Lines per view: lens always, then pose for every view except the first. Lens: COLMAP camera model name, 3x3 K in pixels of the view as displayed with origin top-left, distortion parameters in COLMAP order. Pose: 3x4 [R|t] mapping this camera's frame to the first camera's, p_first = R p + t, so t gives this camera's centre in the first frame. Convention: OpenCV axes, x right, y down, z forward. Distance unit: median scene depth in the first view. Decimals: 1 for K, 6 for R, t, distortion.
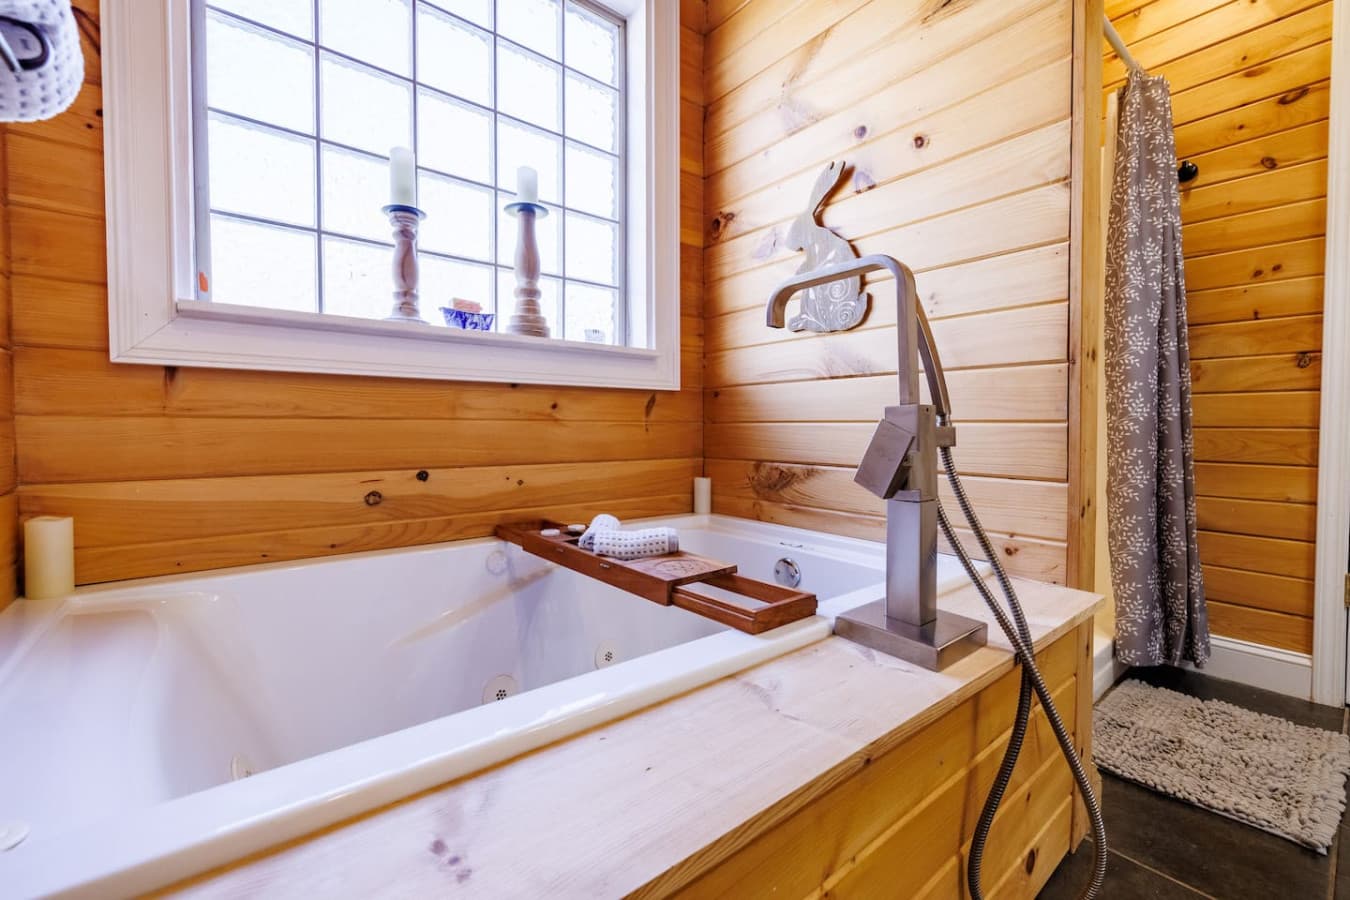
lens RADIAL K [[568.0, 0, 676.2], [0, 568.0, 443.0], [0, 0, 1]] dist [-0.001277, 0.000576]
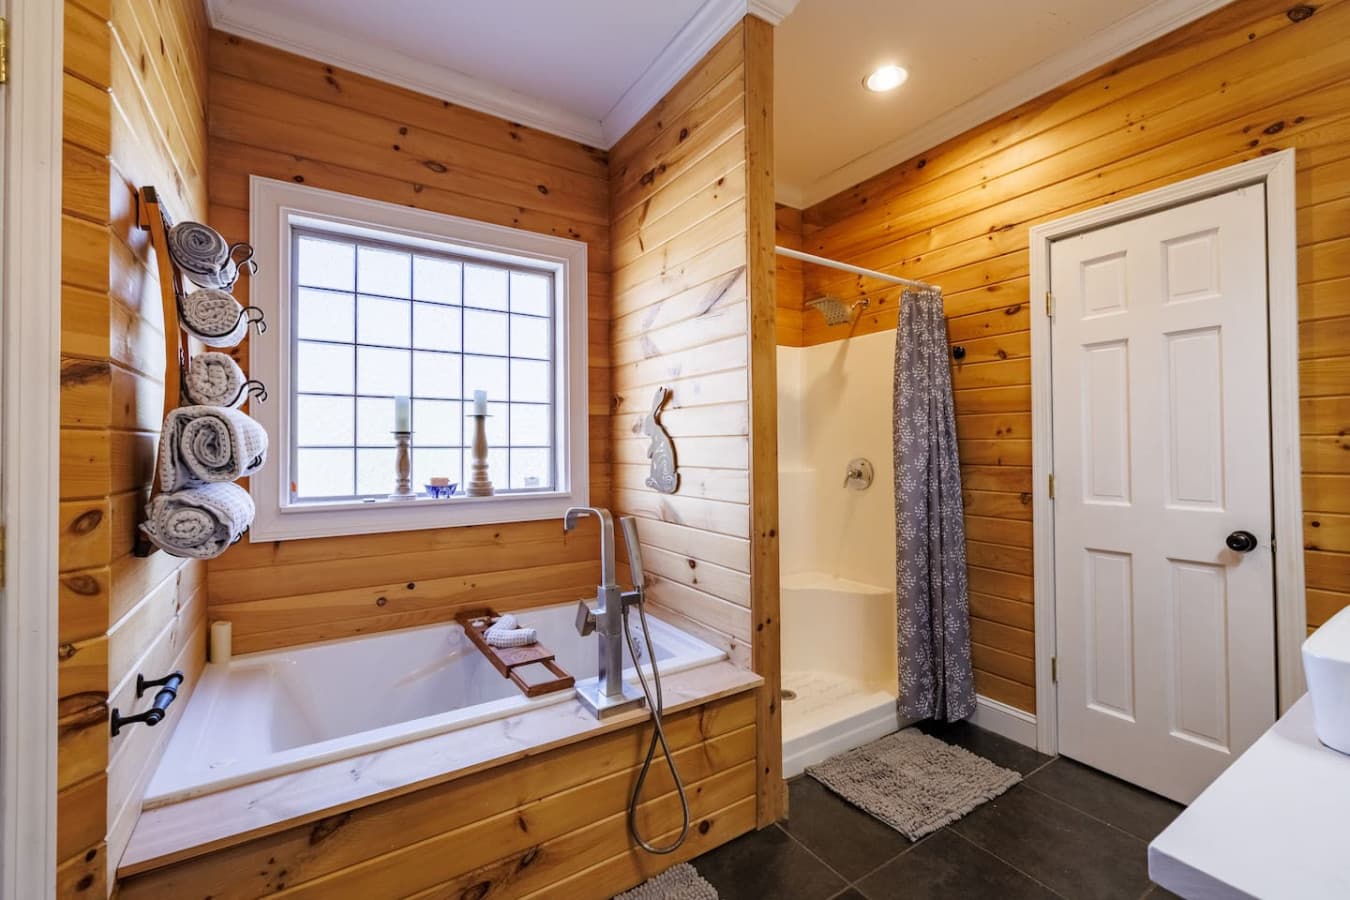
lens RADIAL K [[568.0, 0, 675.3], [0, 568.0, 442.4], [0, 0, 1]] dist [-0.001277, 0.000576]
pose [[0.993759, -0.008449, -0.111229, 0.469278], [0.004288, 0.999284, -0.037594, -0.268271], [0.111467, 0.036882, 0.993083, -0.543336]]
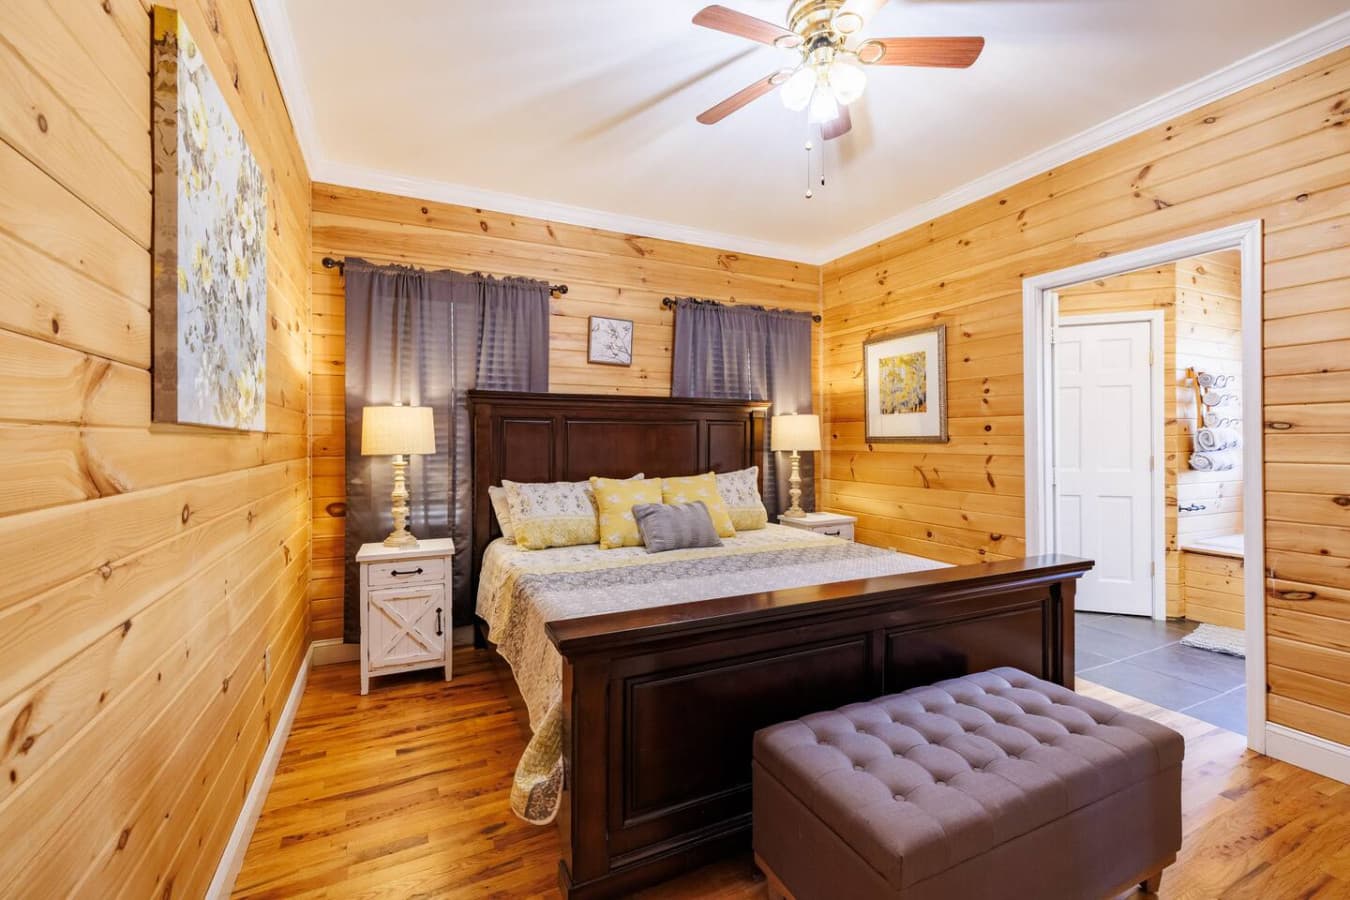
lens RADIAL K [[568.0, 0, 671.5], [0, 568.0, 439.0], [0, 0, 1]] dist [-0.001277, 0.000576]
pose [[-0.236115, -0.006401, -0.971704, 2.869448], [-0.024400, 0.999702, -0.000657, -0.233878], [0.971419, 0.023555, -0.236201, -1.628357]]
